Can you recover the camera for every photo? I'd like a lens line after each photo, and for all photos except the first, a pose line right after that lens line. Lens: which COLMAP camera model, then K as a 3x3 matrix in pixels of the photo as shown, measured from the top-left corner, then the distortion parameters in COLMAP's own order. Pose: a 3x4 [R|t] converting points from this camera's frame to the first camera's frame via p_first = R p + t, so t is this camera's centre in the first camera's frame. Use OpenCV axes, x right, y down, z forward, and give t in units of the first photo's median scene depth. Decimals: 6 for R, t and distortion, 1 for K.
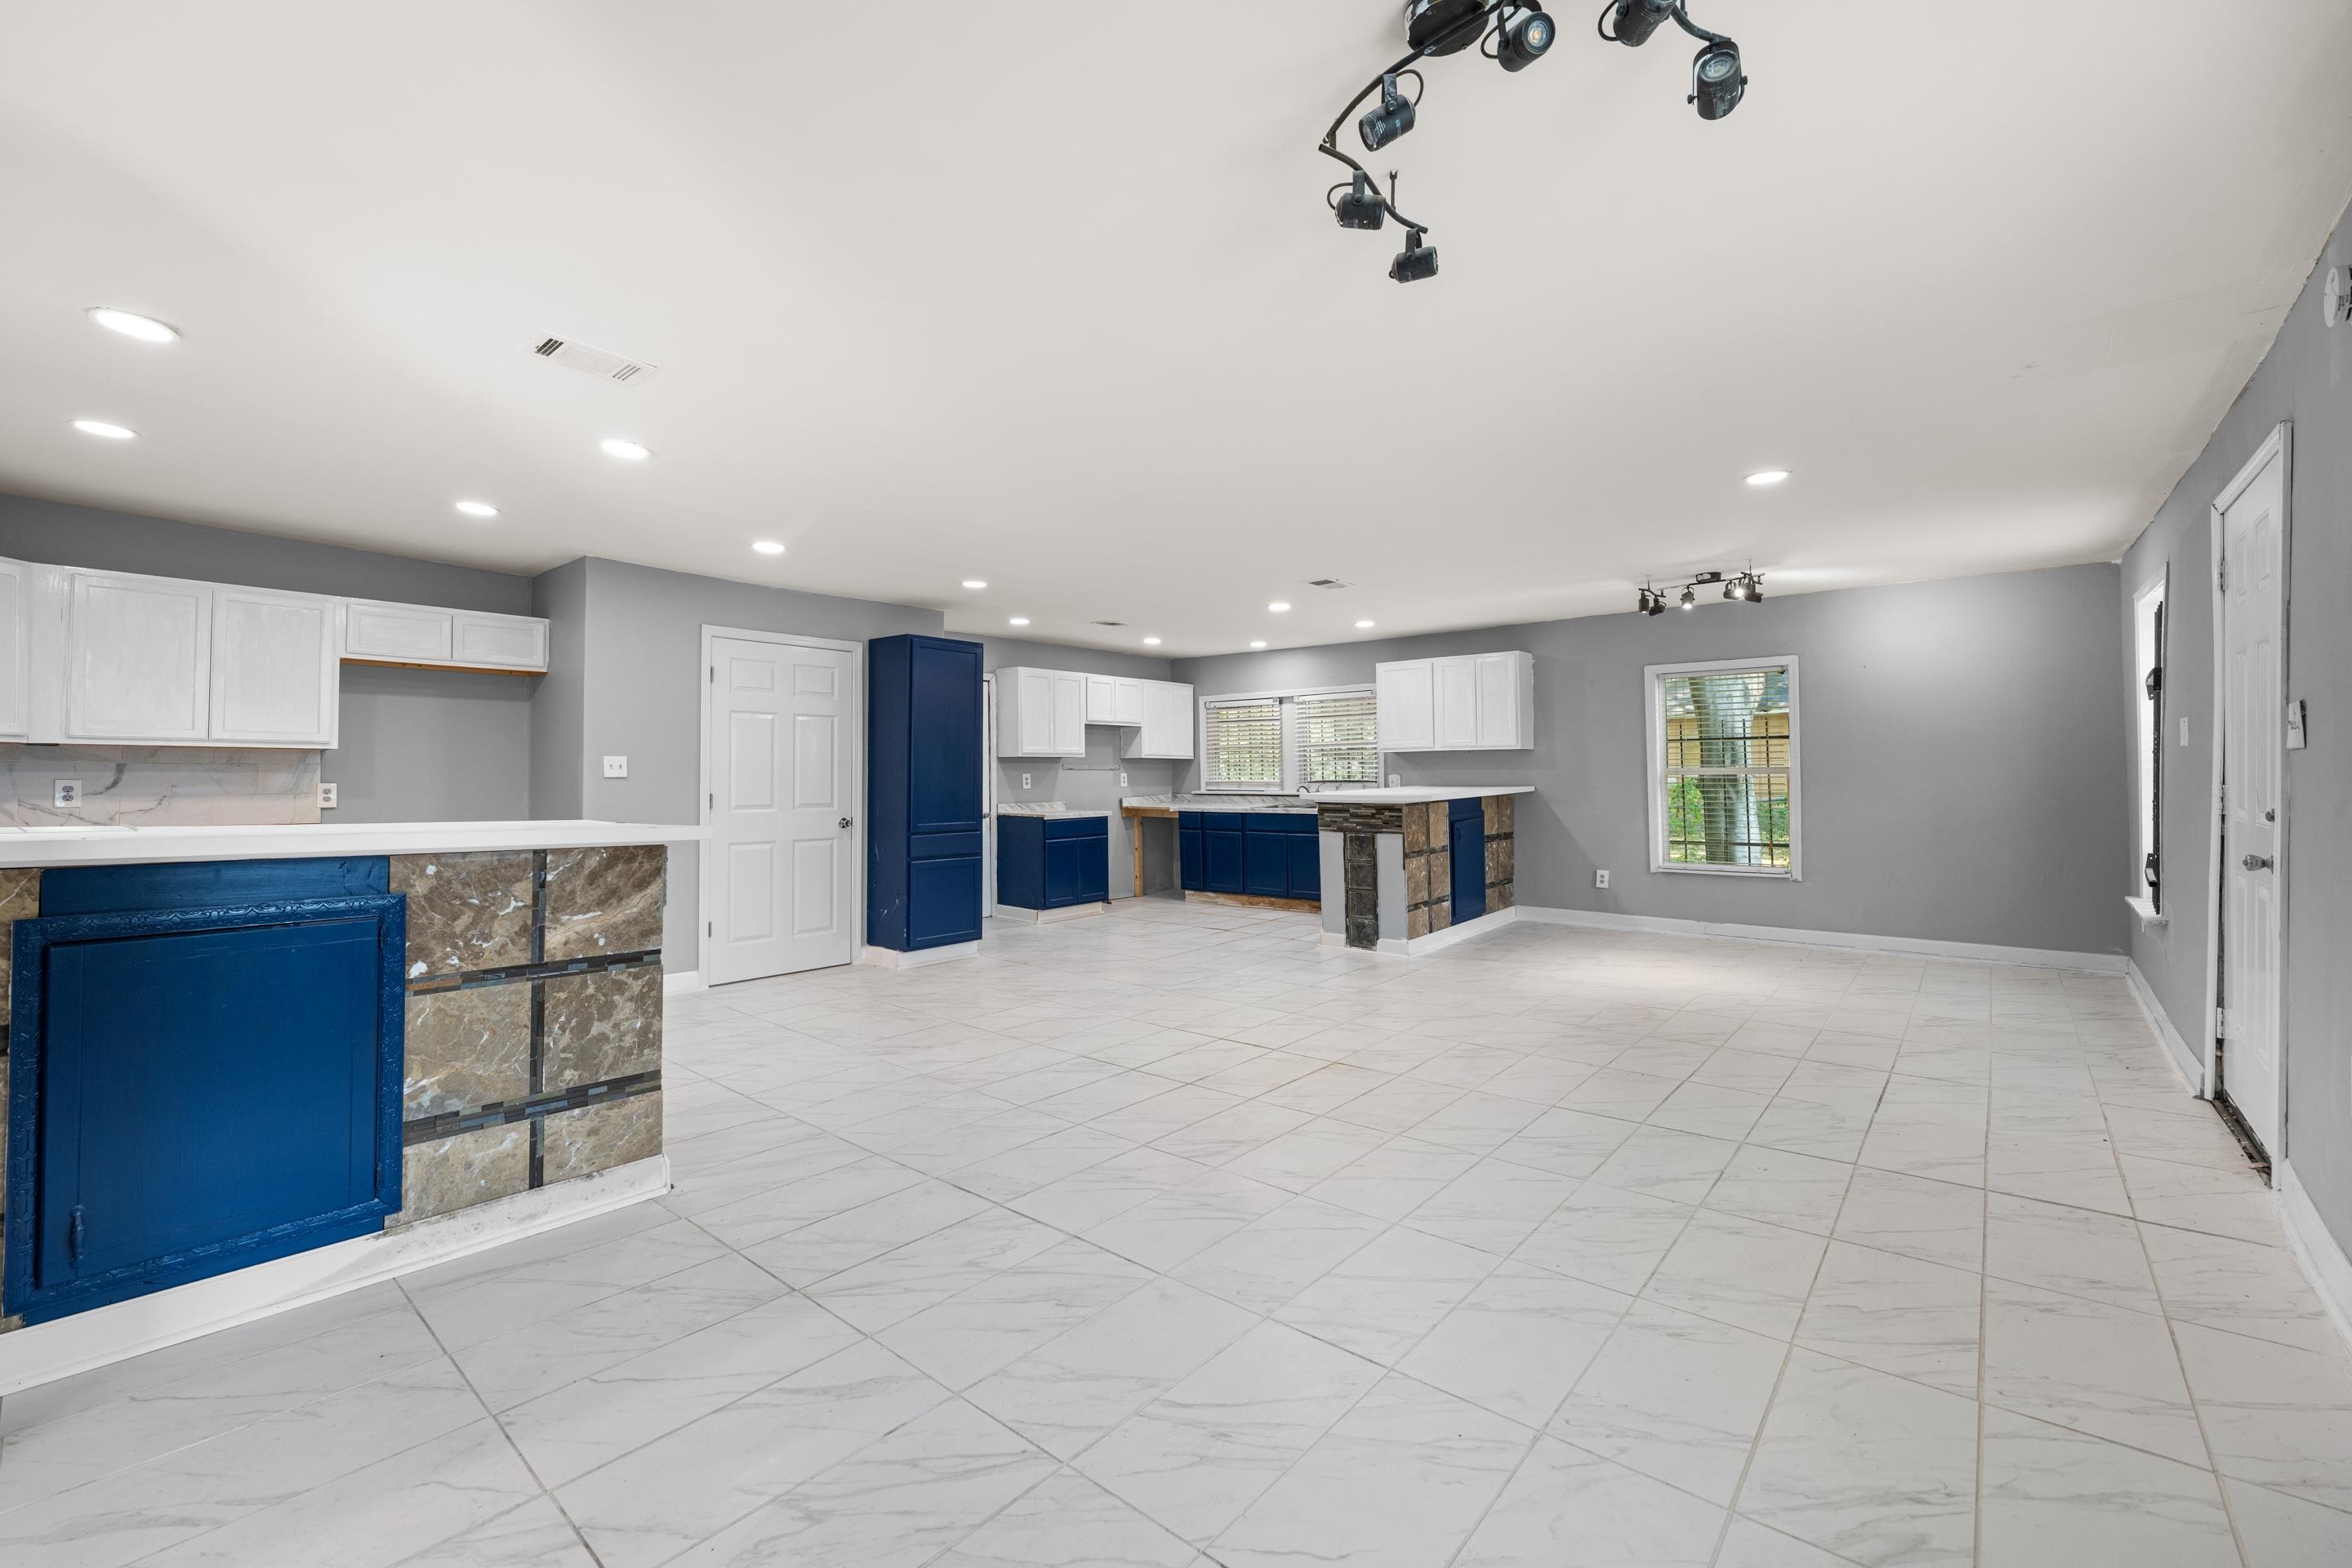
lens RADIAL K [[979.5, 0, 1167.8], [0, 979.5, 733.4], [0, 0, 1]] dist [0.000106, 0.000236]
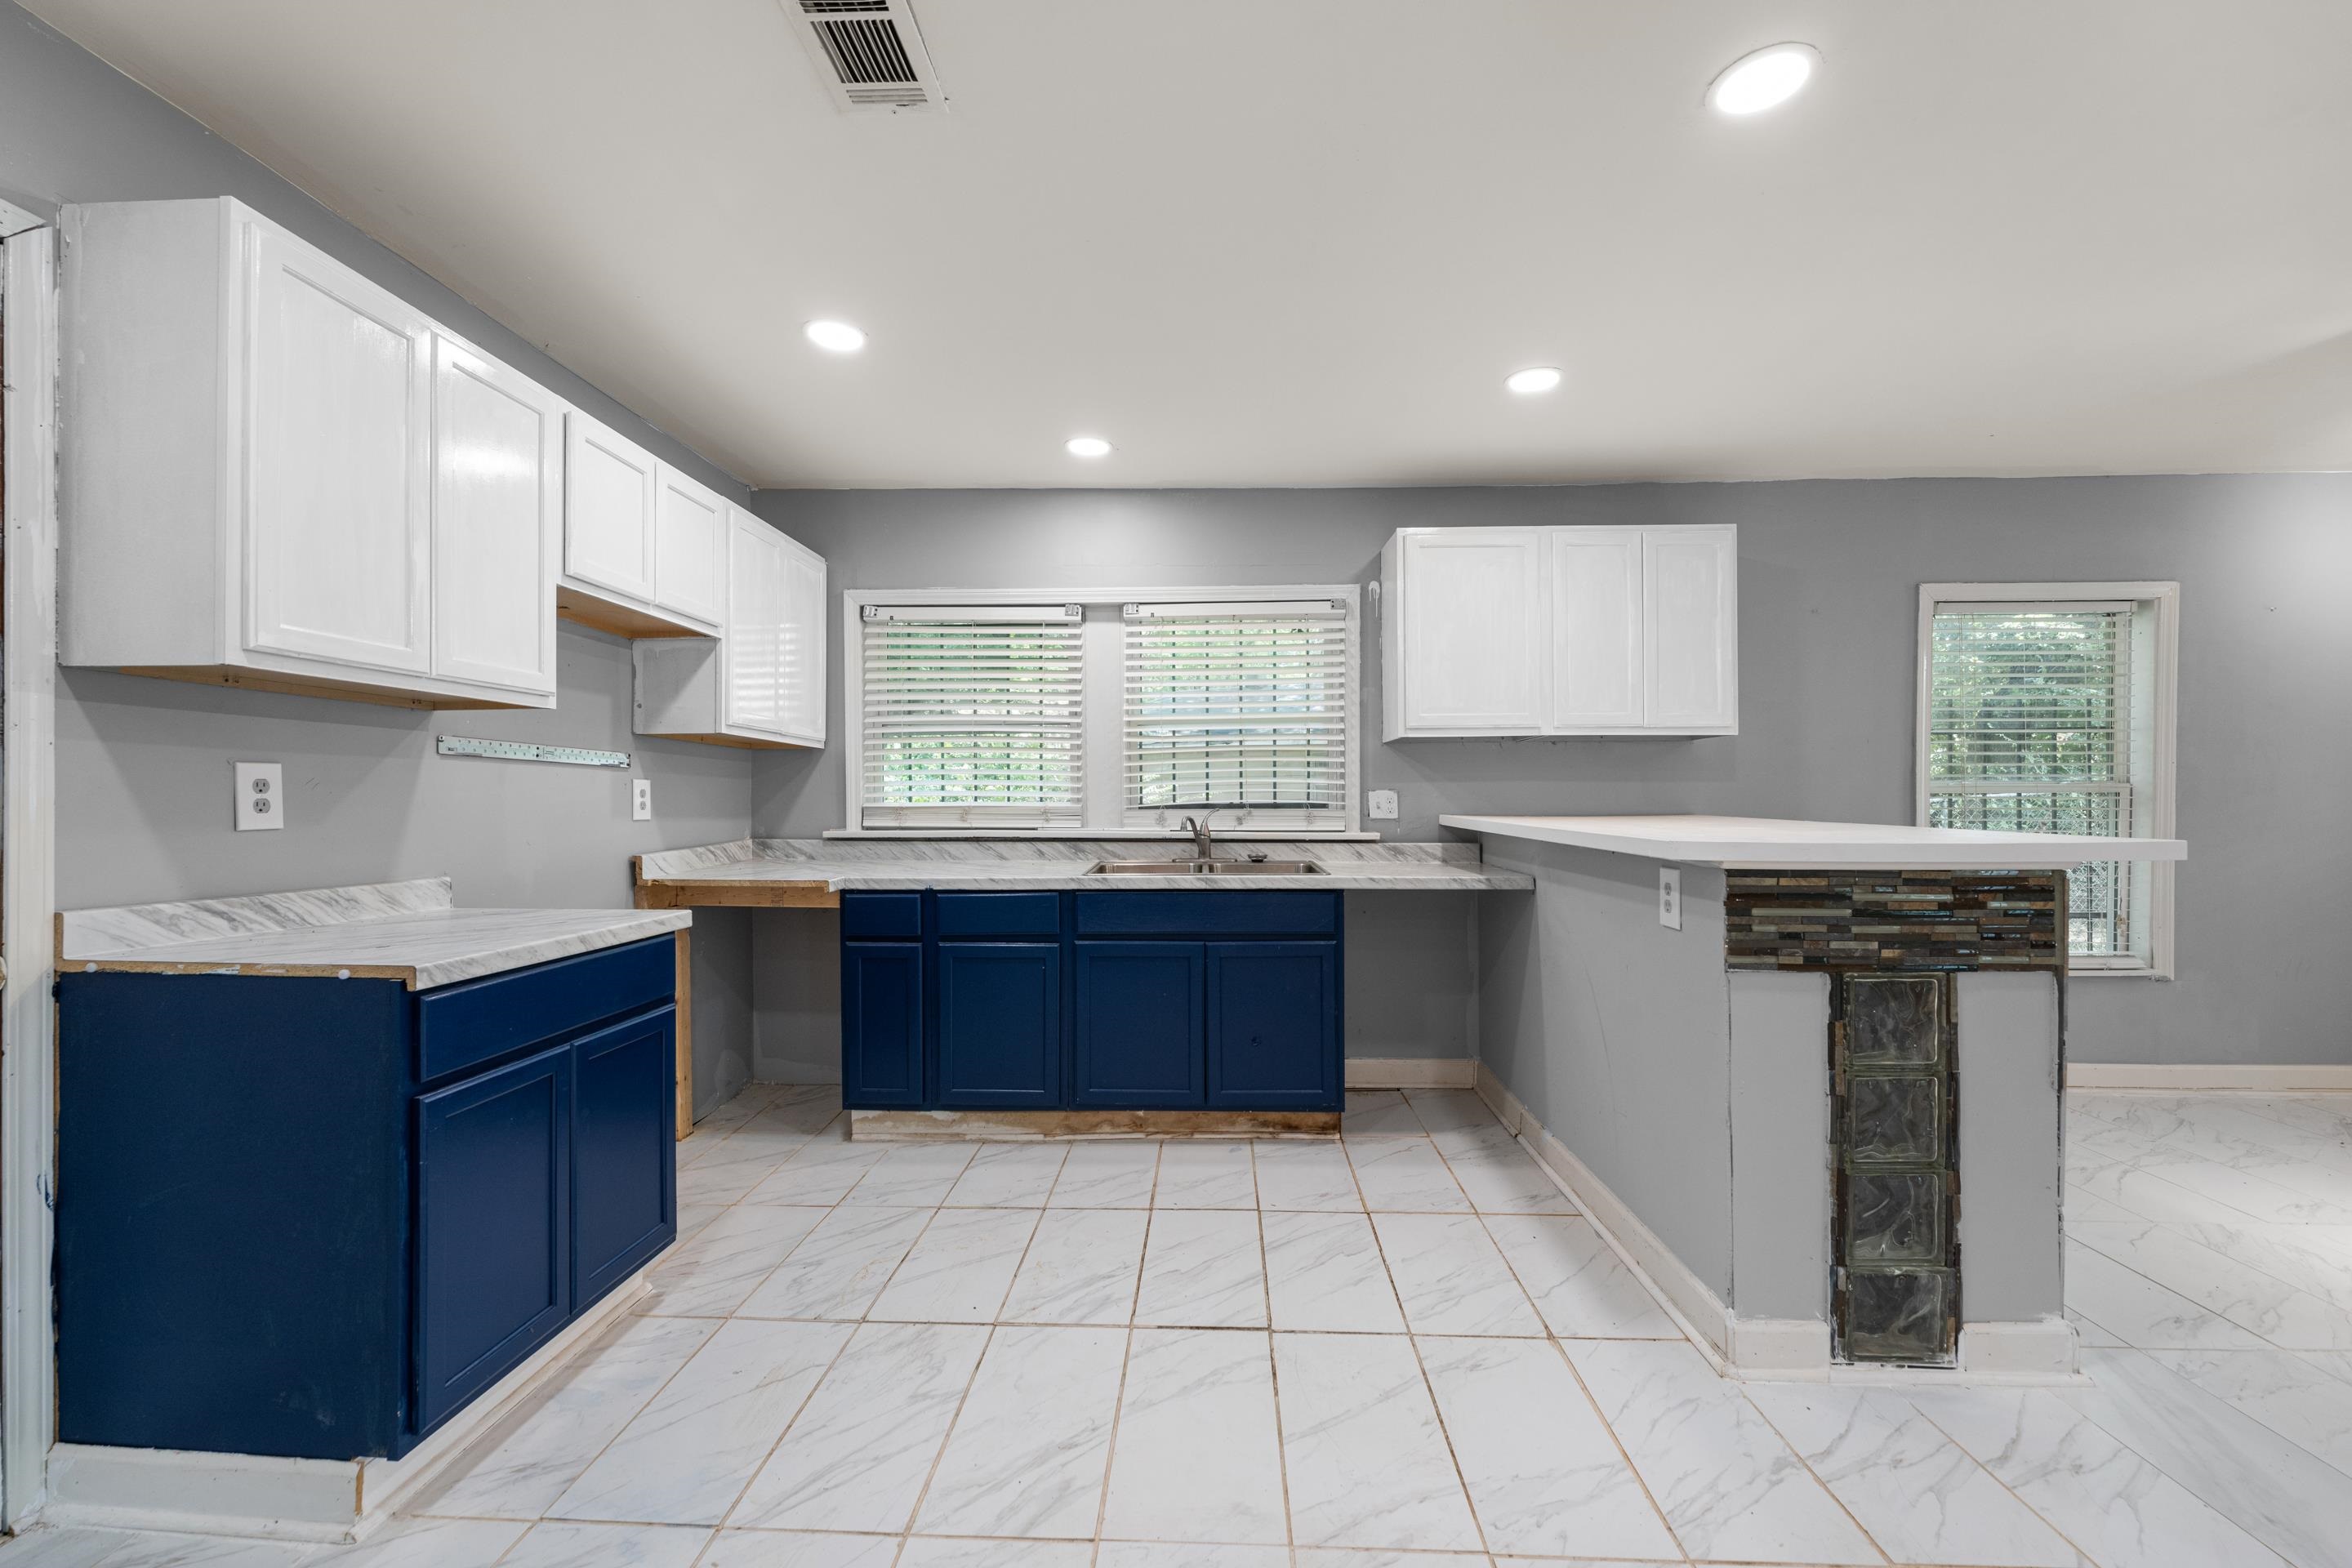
lens RADIAL K [[962.4, 0, 1175.0], [0, 962.4, 790.7], [0, 0, 1]] dist [-0.001040, -0.000242]
pose [[0.782745, 0.014866, 0.622165, -0.130529], [-0.029797, 0.999463, 0.013607, 0.042623], [-0.621629, -0.029190, 0.782768, 0.779772]]
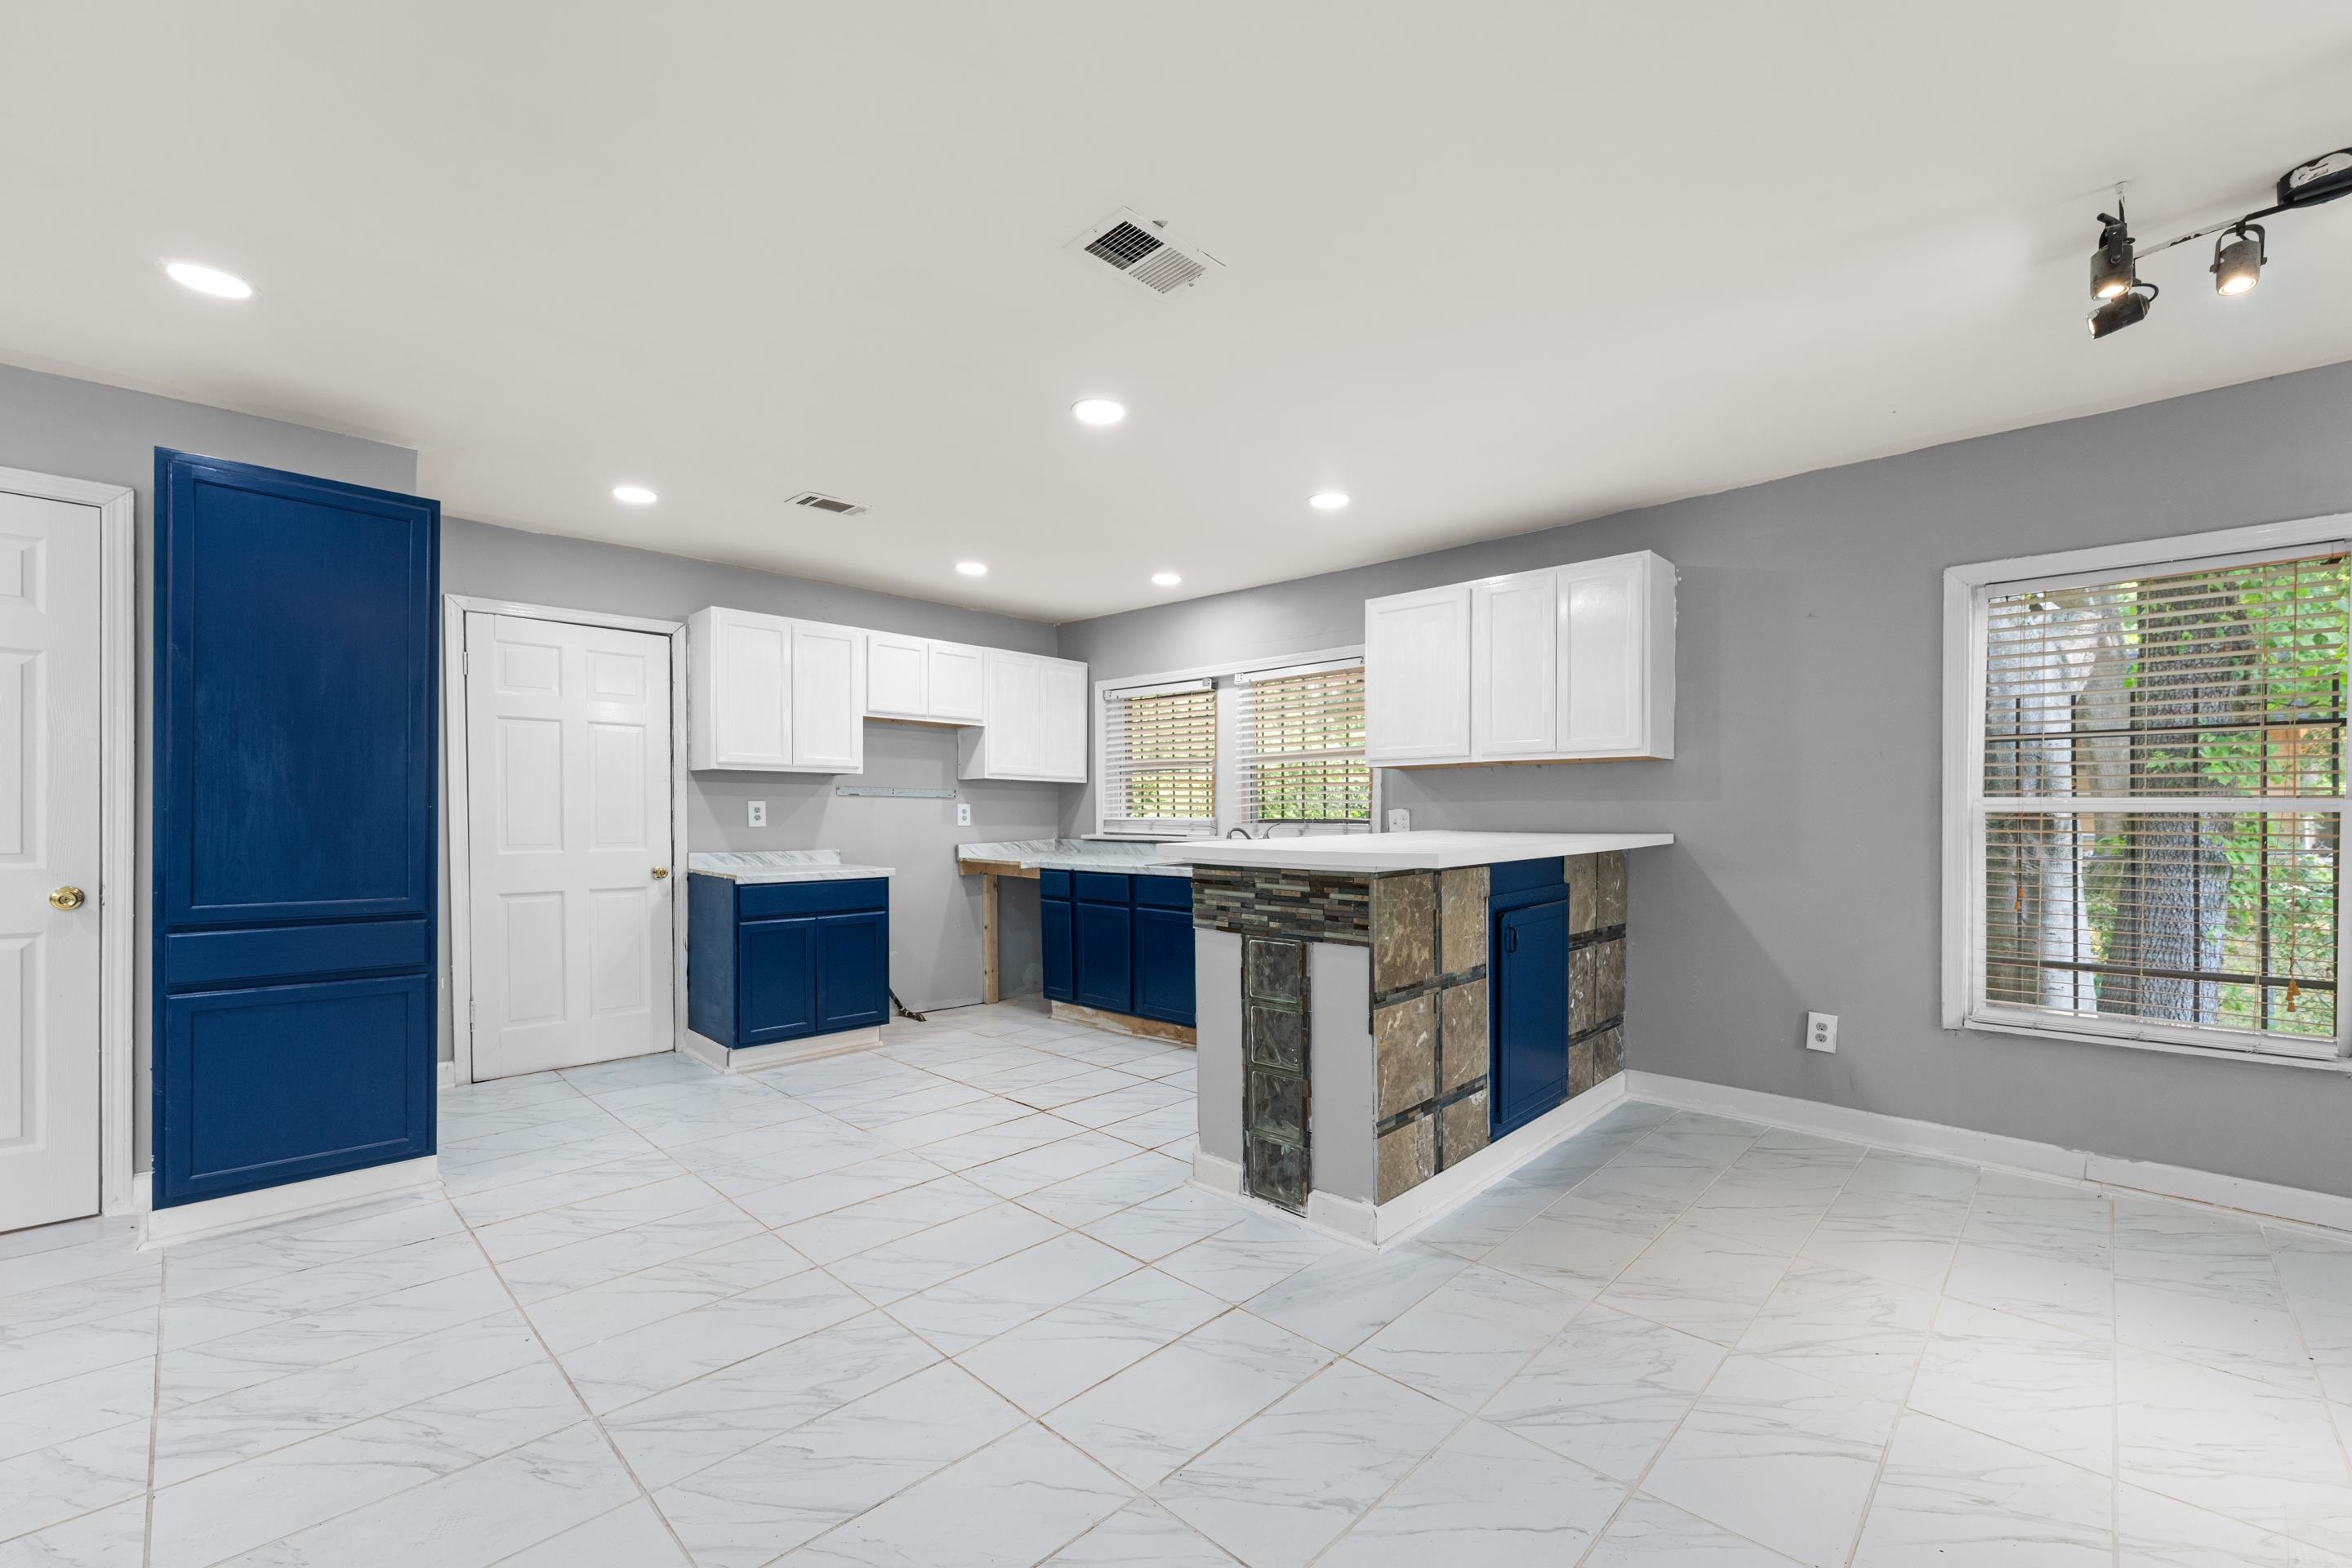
lens RADIAL K [[972.7, 0, 1173.0], [0, 972.7, 812.2], [0, 0, 1]] dist [-0.000964, 0.000051]
pose [[0.998097, 0.011197, -0.060633, 0.151317], [-0.008911, 0.999244, 0.037843, 0.026514], [0.061011, -0.037231, 0.997443, 0.492329]]
